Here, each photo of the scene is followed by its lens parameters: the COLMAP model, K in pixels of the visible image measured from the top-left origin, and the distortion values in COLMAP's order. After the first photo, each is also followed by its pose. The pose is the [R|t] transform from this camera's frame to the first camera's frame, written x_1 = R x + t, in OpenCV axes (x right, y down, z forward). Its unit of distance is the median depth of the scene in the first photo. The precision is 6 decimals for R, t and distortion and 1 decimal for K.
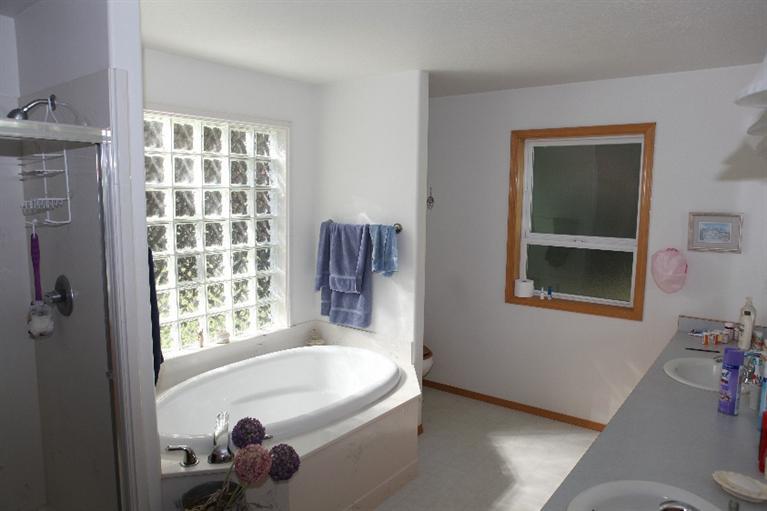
lens RADIAL K [[537.1, 0, 383.5], [0, 537.1, 255.5], [0, 0, 1]] dist [-0.107415, 0.096324]
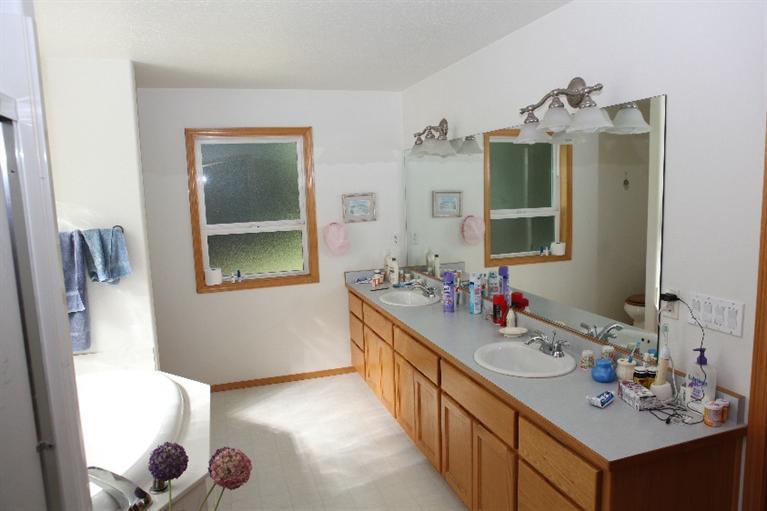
lens RADIAL K [[537.1, 0, 383.5], [0, 537.1, 255.5], [0, 0, 1]] dist [-0.107415, 0.096324]
pose [[0.567301, -0.136076, 0.812190, -0.460419], [0.138208, 0.987997, 0.068995, -0.007738], [-0.811830, 0.073110, 0.579298, 0.116626]]
